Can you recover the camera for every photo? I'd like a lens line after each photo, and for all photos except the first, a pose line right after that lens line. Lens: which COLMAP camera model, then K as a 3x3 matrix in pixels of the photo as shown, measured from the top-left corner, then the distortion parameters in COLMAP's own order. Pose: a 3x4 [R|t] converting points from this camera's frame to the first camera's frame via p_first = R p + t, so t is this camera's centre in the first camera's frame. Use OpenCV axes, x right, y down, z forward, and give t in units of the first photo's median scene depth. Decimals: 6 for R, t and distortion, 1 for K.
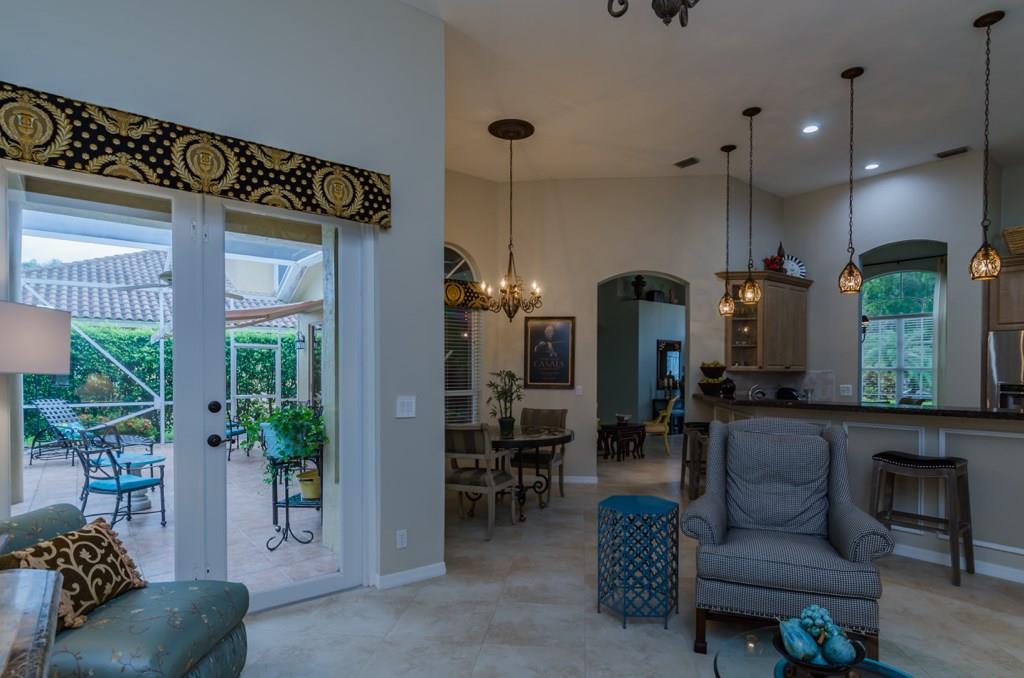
lens RADIAL K [[545.7, 0, 533.4], [0, 545.7, 368.6], [0, 0, 1]] dist [0.008041, -0.009929]
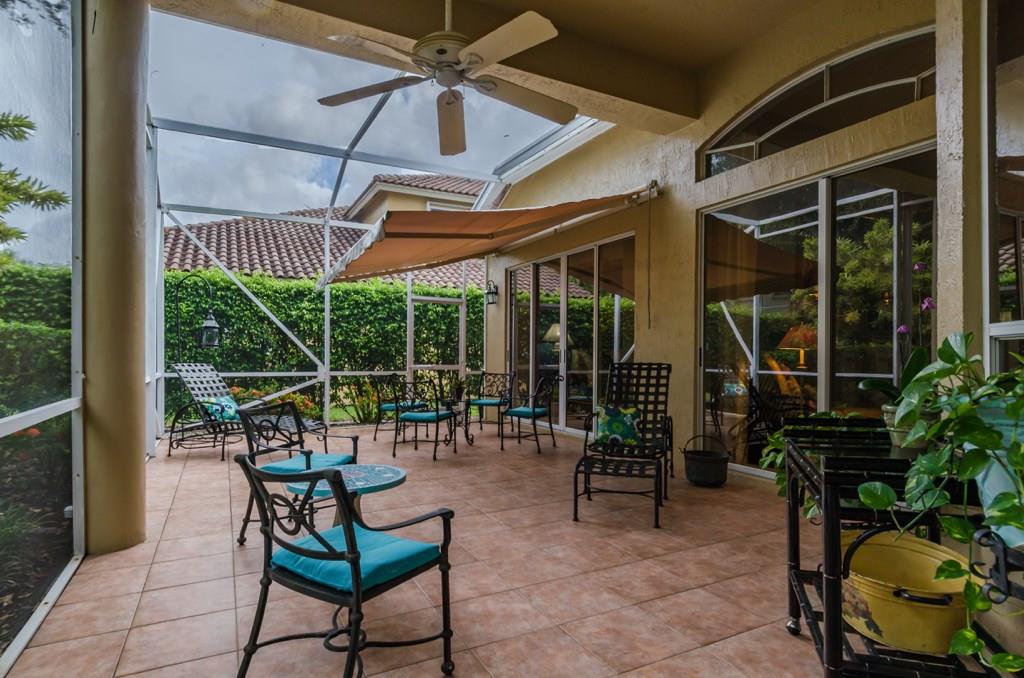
lens RADIAL K [[545.7, 0, 519.1], [0, 545.7, 345.9], [0, 0, 1]] dist [0.008041, -0.009929]
pose [[0.980671, -0.000491, -0.195662, -0.277855], [-0.002312, 0.999898, -0.014096, 0.035452], [0.195649, 0.014276, 0.980570, 0.321462]]
